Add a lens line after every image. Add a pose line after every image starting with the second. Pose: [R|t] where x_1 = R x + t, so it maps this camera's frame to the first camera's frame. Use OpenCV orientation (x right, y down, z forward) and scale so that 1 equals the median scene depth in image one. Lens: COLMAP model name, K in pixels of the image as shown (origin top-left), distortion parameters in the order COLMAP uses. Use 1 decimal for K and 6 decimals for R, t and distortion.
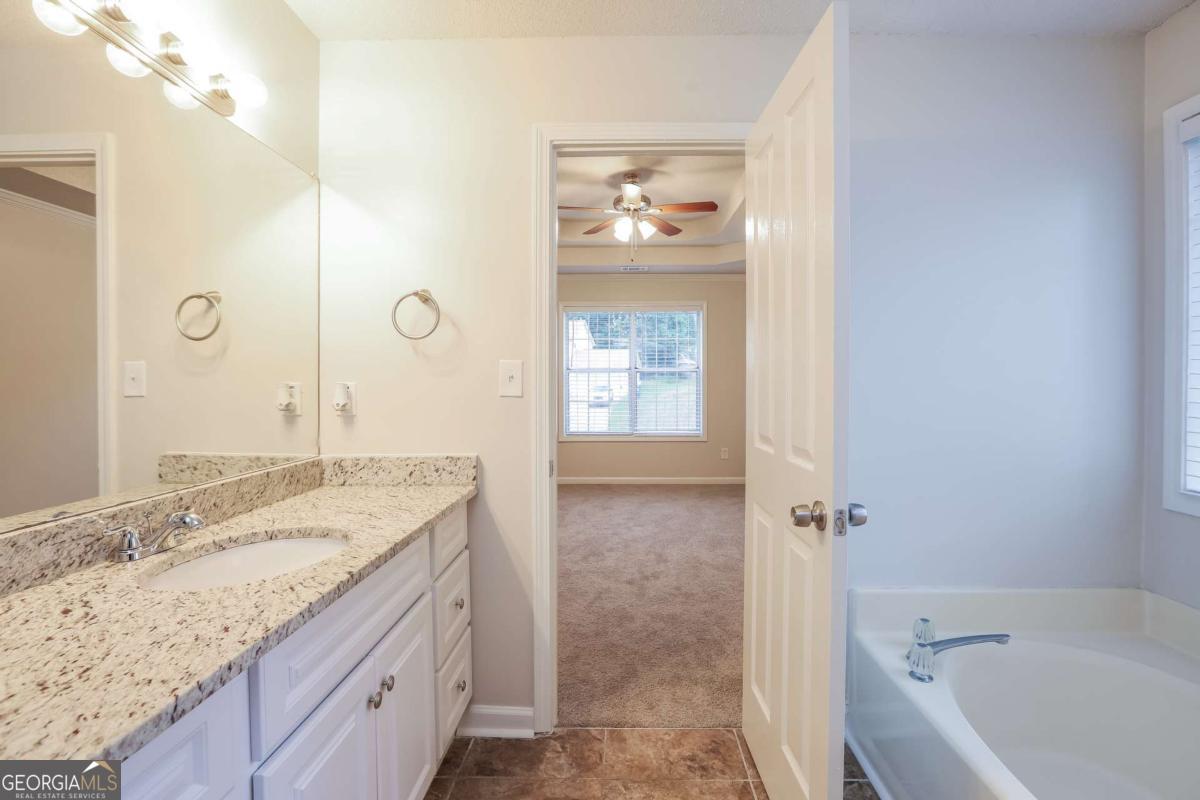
lens RADIAL K [[557.6, 0, 605.8], [0, 557.6, 394.7], [0, 0, 1]] dist [-0.042455, 0.003840]
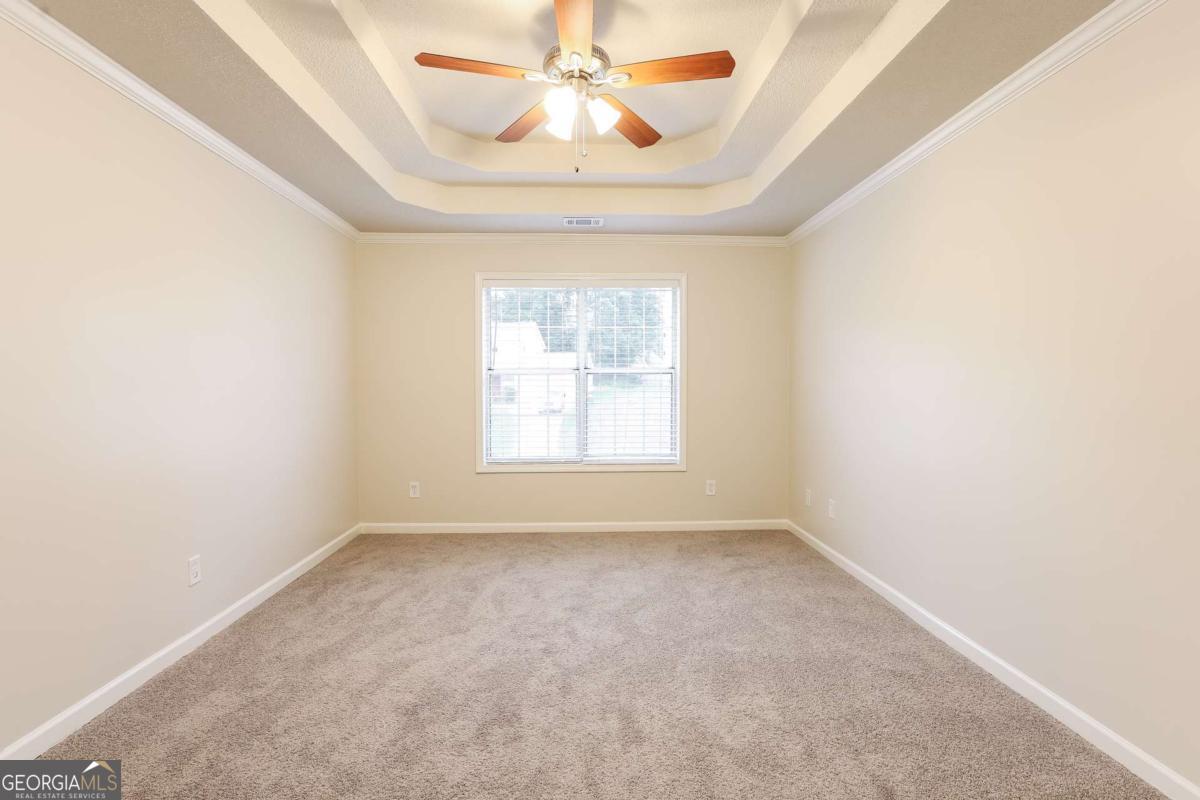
lens RADIAL K [[557.6, 0, 602.3], [0, 557.6, 396.9], [0, 0, 1]] dist [-0.042455, 0.003840]
pose [[0.997135, 0.000946, 0.075633, 0.027106], [-0.000565, 0.999987, -0.005055, -0.009617], [-0.075637, 0.004998, 0.997123, 0.389060]]
